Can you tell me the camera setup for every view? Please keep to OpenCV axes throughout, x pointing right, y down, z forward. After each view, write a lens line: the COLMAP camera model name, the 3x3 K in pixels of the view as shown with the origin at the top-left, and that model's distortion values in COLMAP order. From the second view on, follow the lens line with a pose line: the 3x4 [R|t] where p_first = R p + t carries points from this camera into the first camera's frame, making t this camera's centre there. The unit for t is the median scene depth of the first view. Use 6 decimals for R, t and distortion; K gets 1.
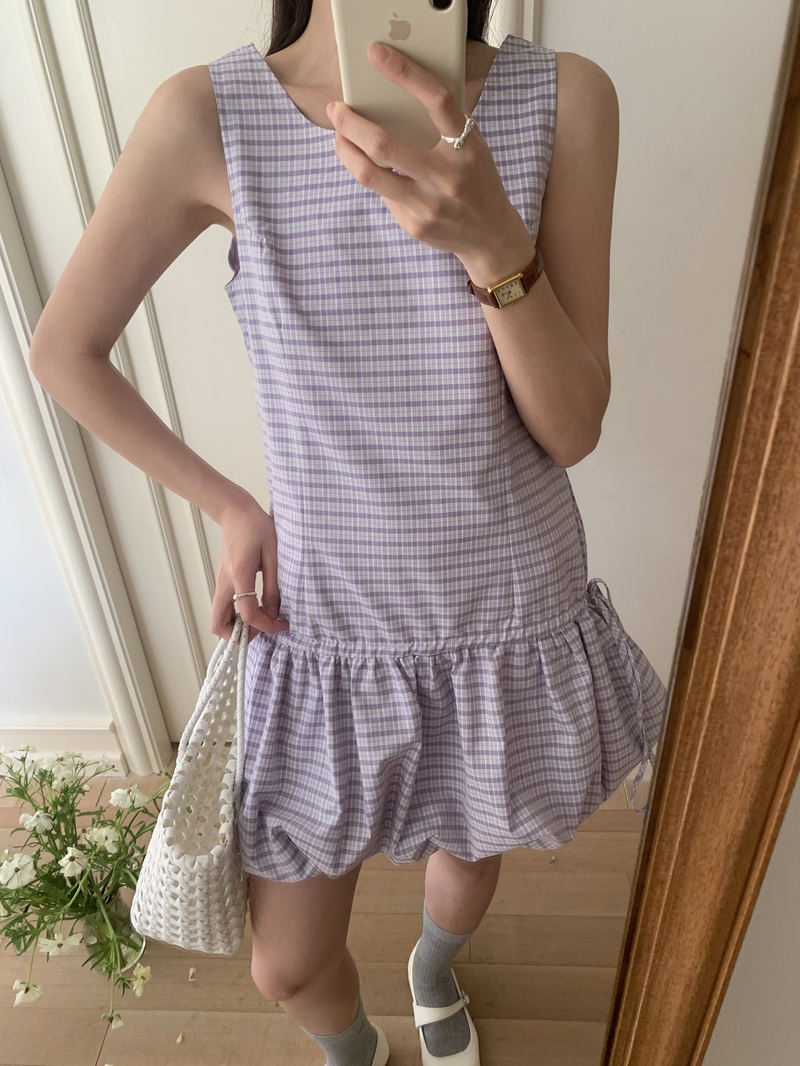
lens RADIAL K [[816.8, 0, 402.1], [0, 816.8, 527.5], [0, 0, 1]] dist [-0.013972, 0.008552]
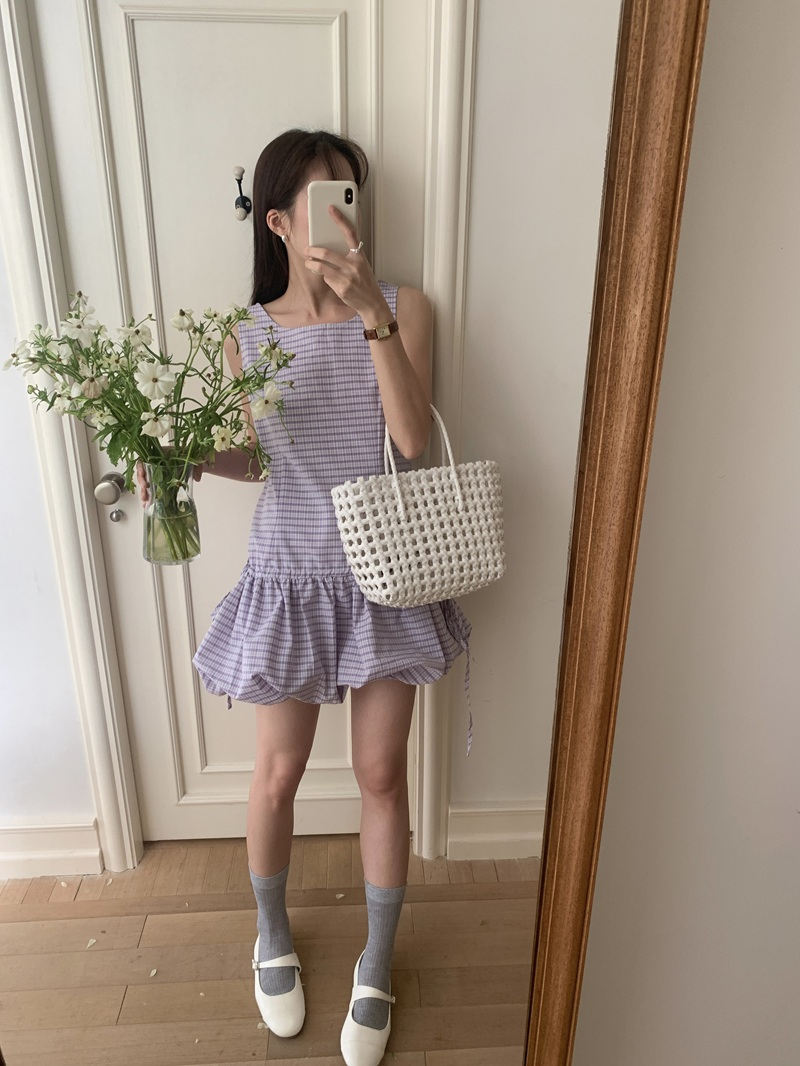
lens RADIAL K [[816.8, 0, 409.4], [0, 816.8, 523.7], [0, 0, 1]] dist [-0.013972, 0.008552]
pose [[0.992289, 0.014436, 0.123102, -0.322999], [0.011091, 0.978869, -0.204189, 0.342572], [-0.123448, 0.203980, 0.971160, -1.036025]]
